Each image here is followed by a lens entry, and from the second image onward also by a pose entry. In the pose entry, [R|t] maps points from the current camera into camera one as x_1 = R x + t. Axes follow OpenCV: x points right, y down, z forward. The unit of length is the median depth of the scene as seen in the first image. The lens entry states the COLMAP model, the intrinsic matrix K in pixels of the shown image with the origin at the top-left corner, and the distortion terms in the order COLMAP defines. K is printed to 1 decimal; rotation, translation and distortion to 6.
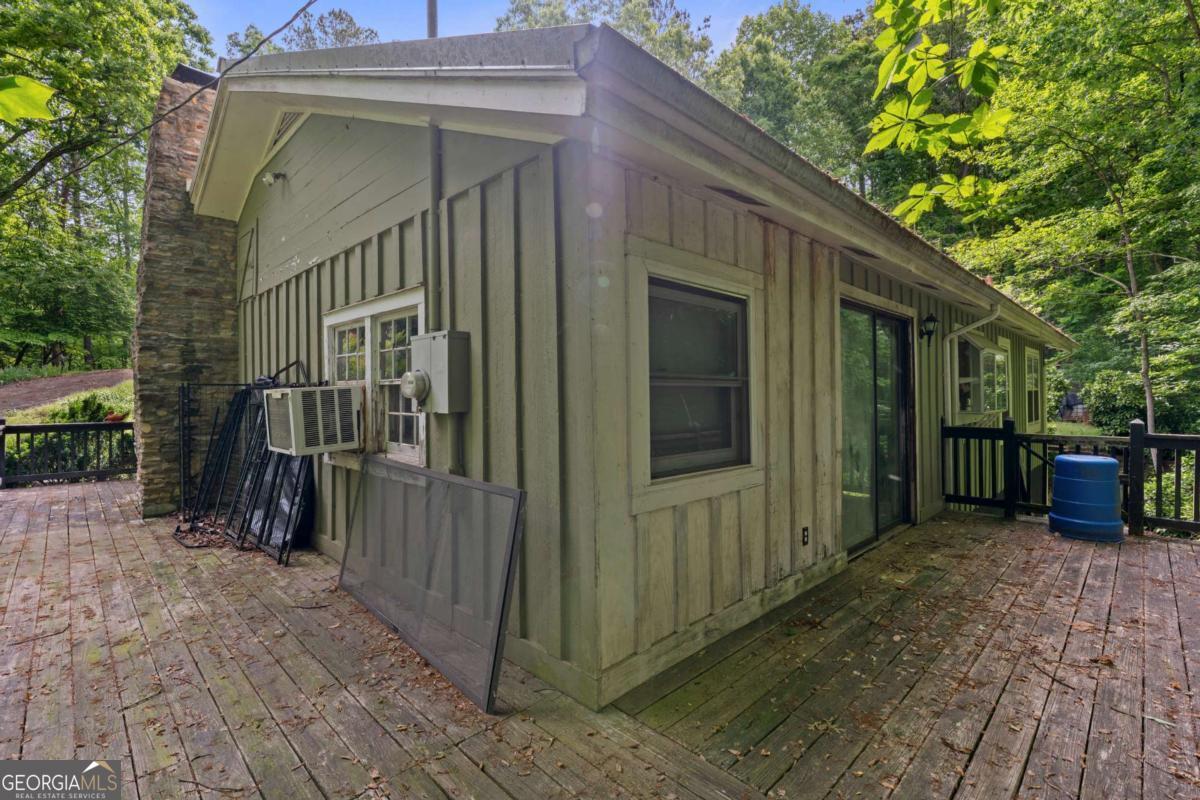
lens RADIAL K [[551.0, 0, 595.8], [0, 551.0, 398.6], [0, 0, 1]] dist [-0.005346, 0.001650]
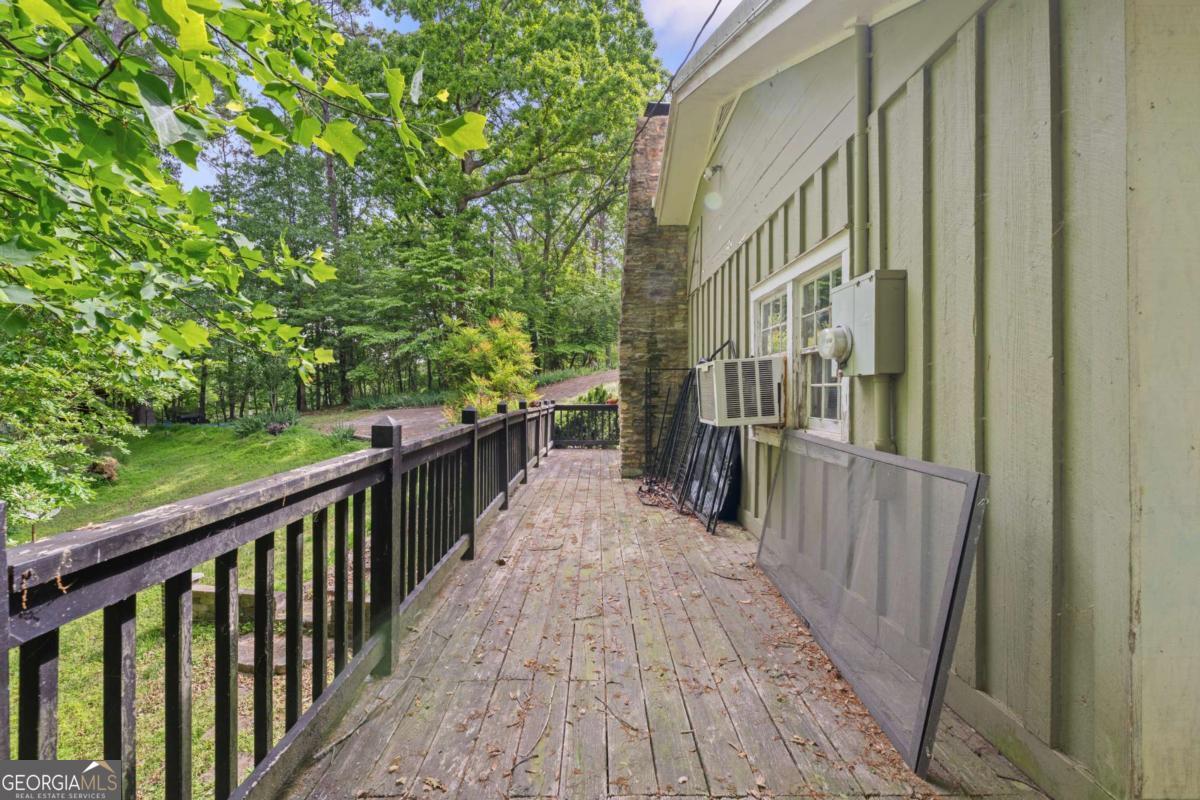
lens RADIAL K [[551.0, 0, 584.9], [0, 551.0, 393.3], [0, 0, 1]] dist [-0.005346, 0.001650]
pose [[0.709321, 0.012537, -0.704774, -0.002417], [-0.013346, 0.999901, 0.004355, 0.049700], [0.704759, 0.006317, 0.709418, 0.118739]]
